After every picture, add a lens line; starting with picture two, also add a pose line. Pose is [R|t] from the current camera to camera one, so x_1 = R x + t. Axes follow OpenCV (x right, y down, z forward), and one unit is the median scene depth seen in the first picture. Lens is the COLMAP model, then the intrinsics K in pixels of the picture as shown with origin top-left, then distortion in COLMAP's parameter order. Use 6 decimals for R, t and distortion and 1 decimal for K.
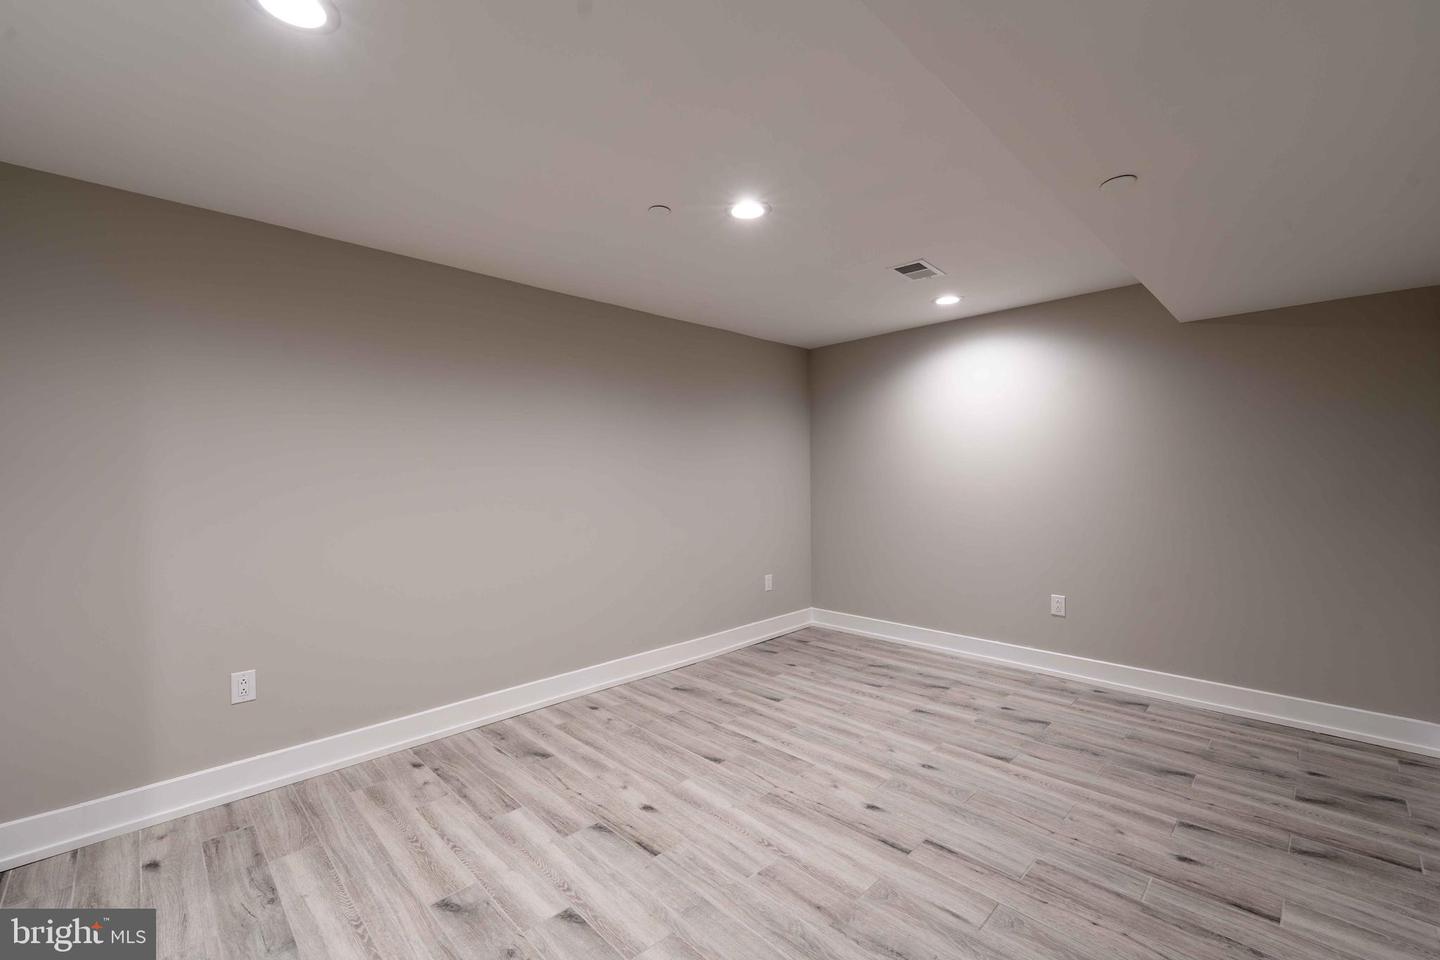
lens RADIAL K [[603.9, 0, 720.1], [0, 603.9, 480.1], [0, 0, 1]] dist [0.004130, -0.000363]
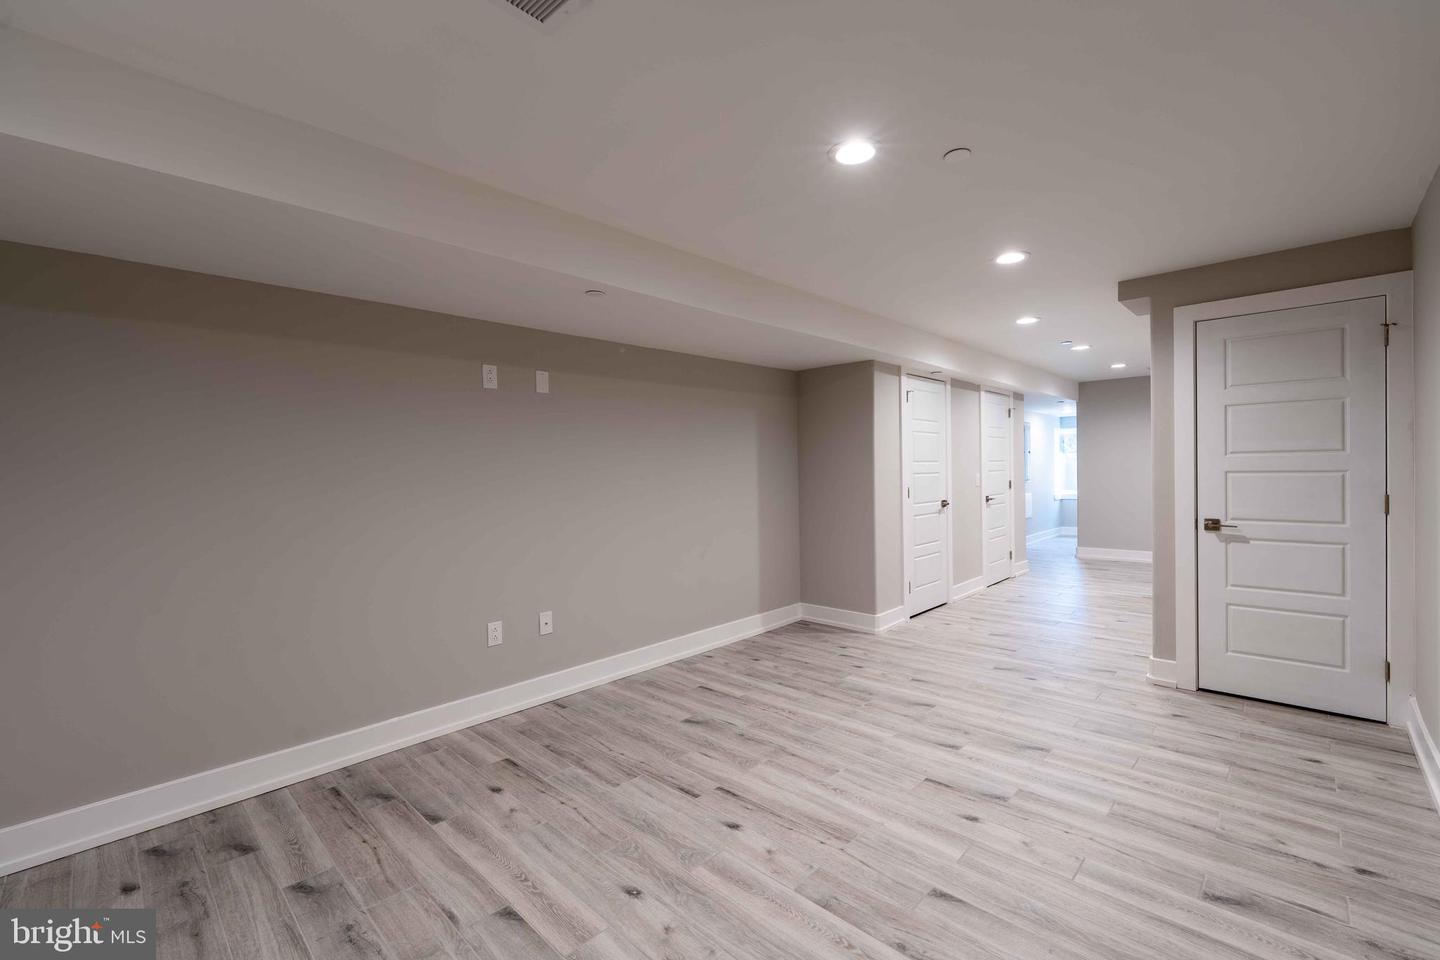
lens RADIAL K [[603.9, 0, 718.5], [0, 603.9, 477.7], [0, 0, 1]] dist [0.004130, -0.000363]
pose [[-0.999282, 0.030612, -0.022336, 0.286993], [0.030137, 0.999319, 0.021279, -0.019919], [0.022972, 0.020591, -0.999524, 1.974665]]
